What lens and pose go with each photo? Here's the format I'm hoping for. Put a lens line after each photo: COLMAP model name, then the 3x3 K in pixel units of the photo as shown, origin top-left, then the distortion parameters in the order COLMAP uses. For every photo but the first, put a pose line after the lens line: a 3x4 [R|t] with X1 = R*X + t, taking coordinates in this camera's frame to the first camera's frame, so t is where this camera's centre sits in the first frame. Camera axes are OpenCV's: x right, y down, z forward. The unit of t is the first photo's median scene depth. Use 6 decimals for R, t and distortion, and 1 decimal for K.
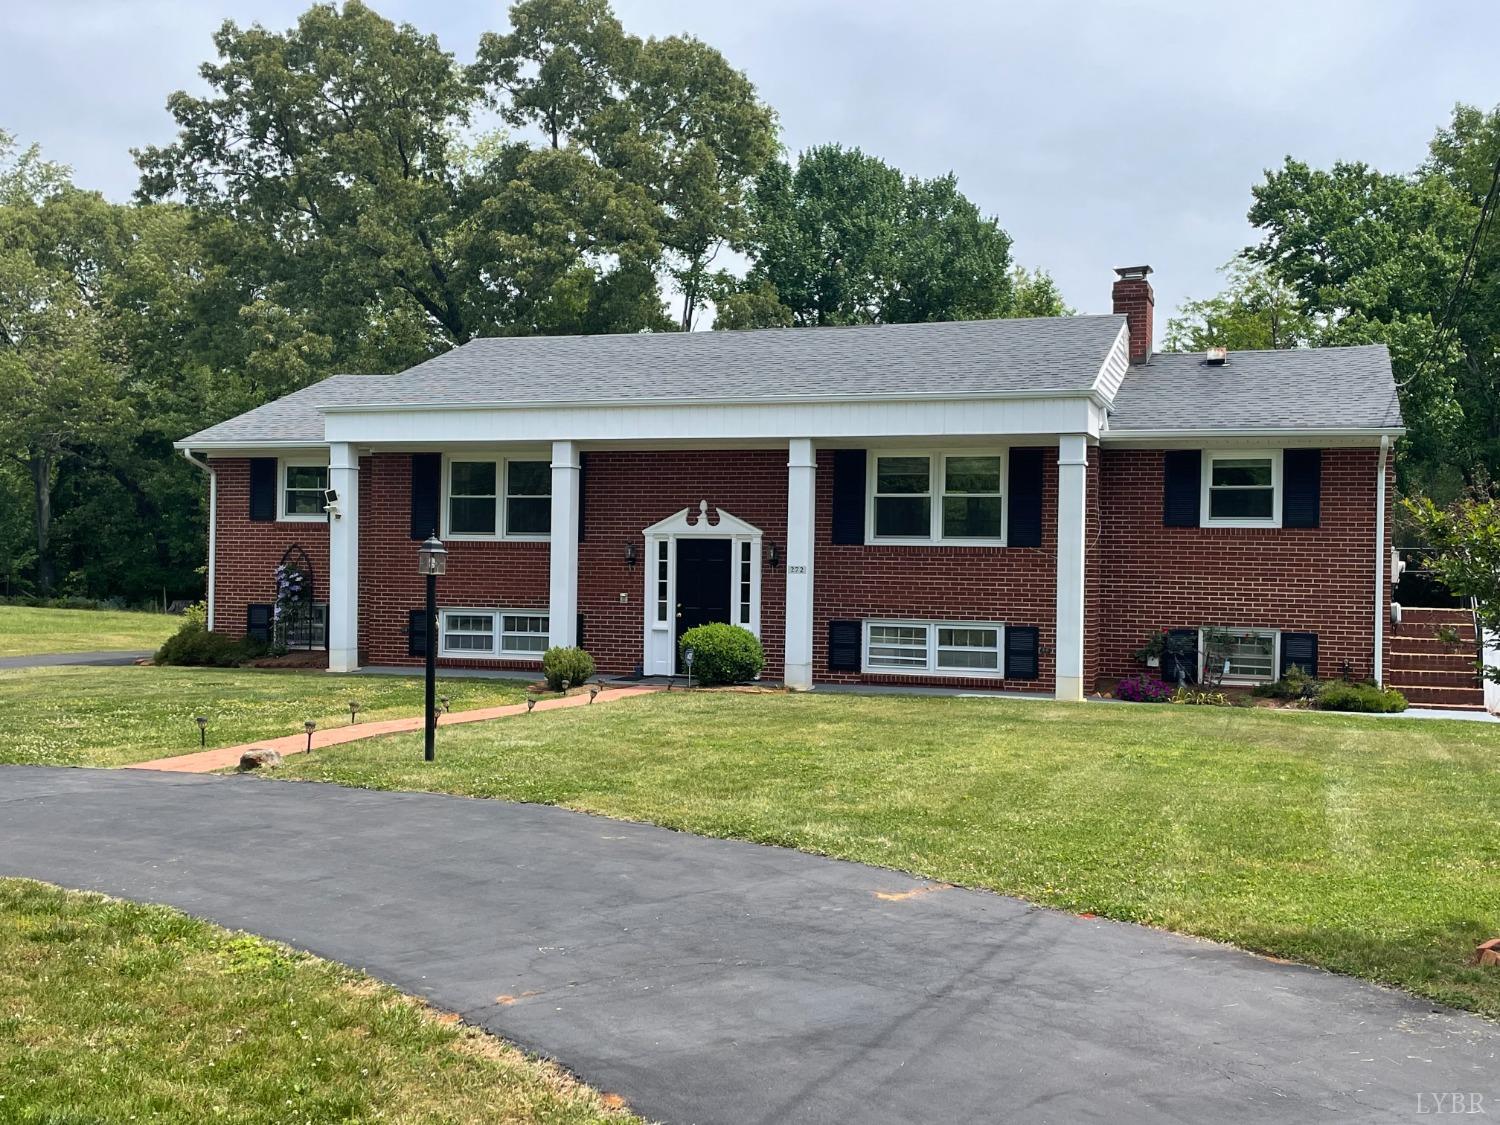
lens RADIAL K [[1582.4, 0, 753.5], [0, 1582.4, 566.0], [0, 0, 1]] dist [0.077829, 0.000000]
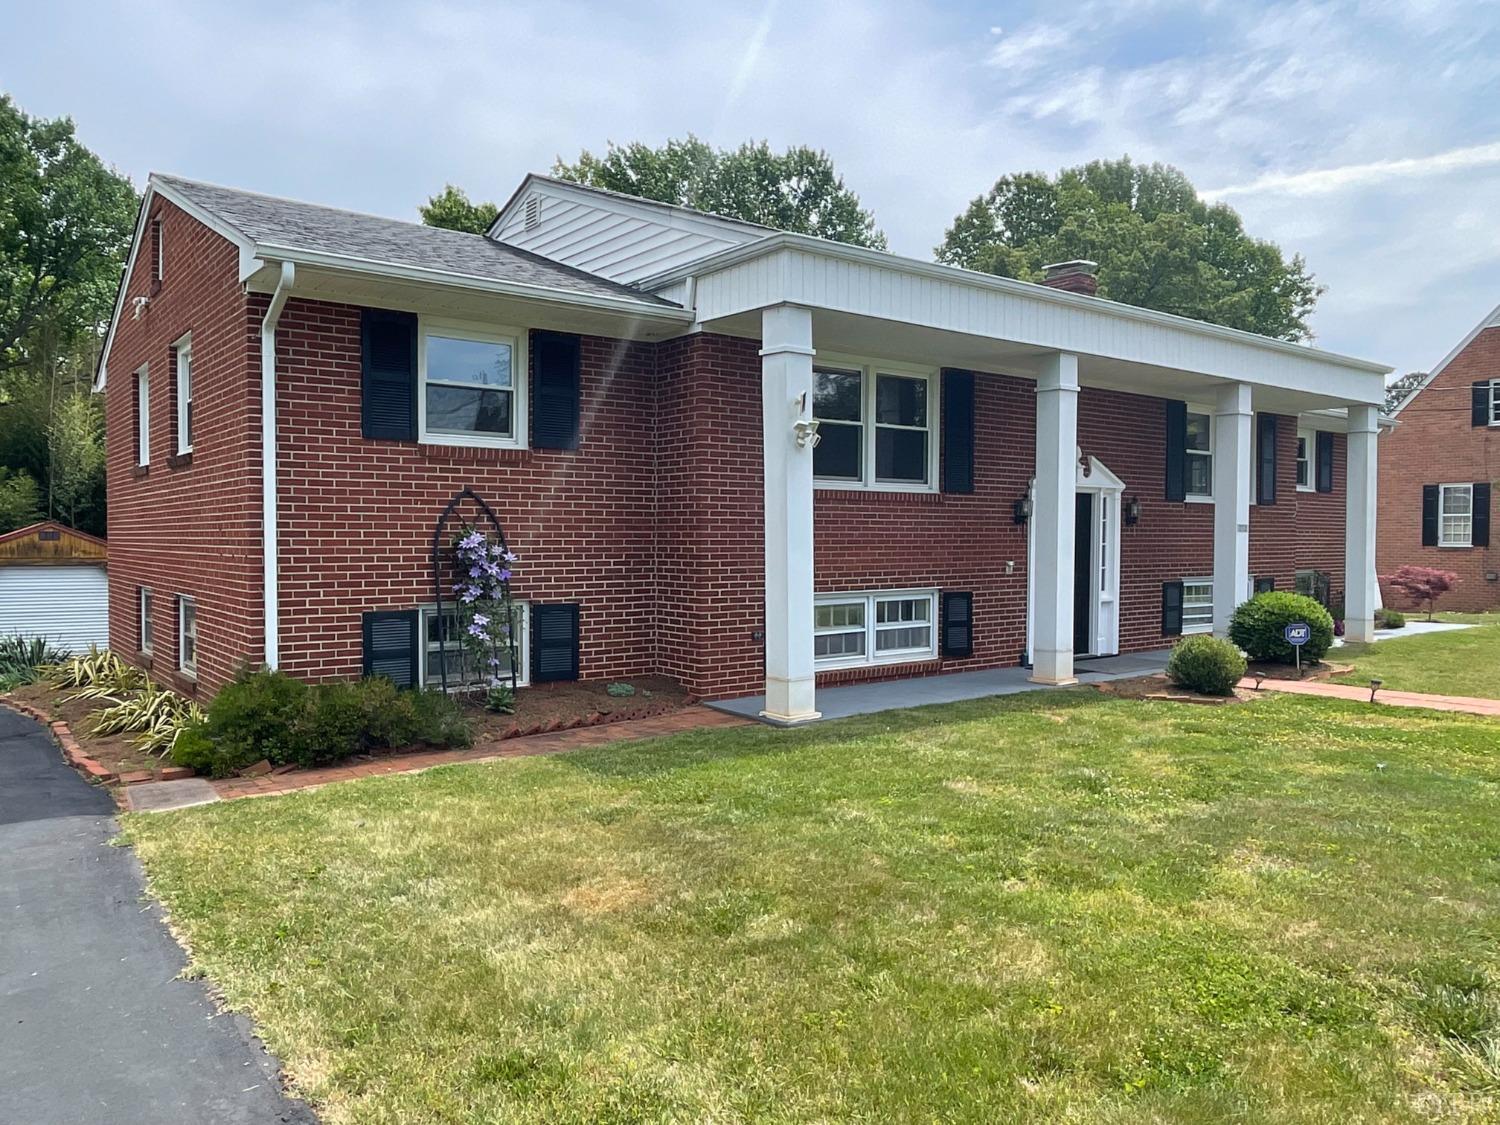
lens RADIAL K [[1087.7, 0, 750.7], [0, 1087.7, 567.1], [0, 0, 1]] dist [0.000322, 0.007290]
pose [[0.549557, -0.039792, 0.834508, -0.526144], [0.002698, 0.998944, 0.045856, -0.004427], [-0.835452, -0.022949, 0.549084, 0.721956]]
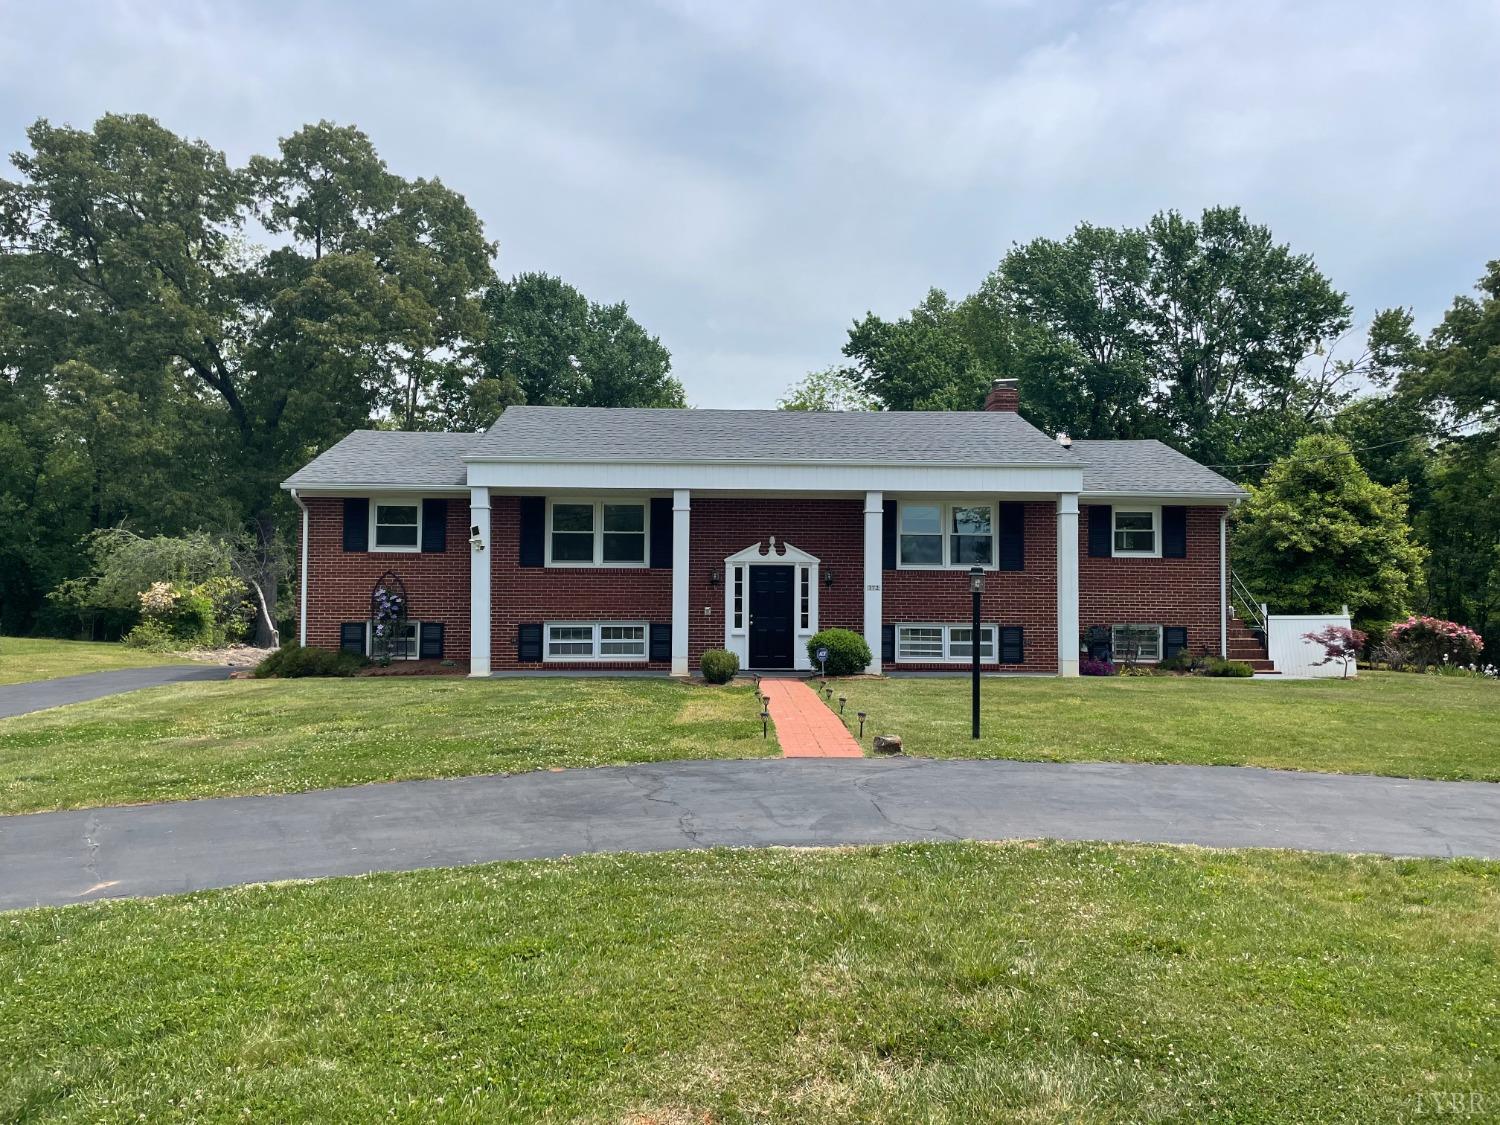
lens RADIAL K [[1113.9, 0, 746.1], [0, 1113.9, 571.4], [0, 0, 1]] dist [0.051898, -0.040967]
pose [[0.928058, -0.005239, 0.372398, -0.347805], [0.008470, 0.999939, -0.007041, -0.005131], [-0.372338, 0.009689, 0.928046, 0.123884]]
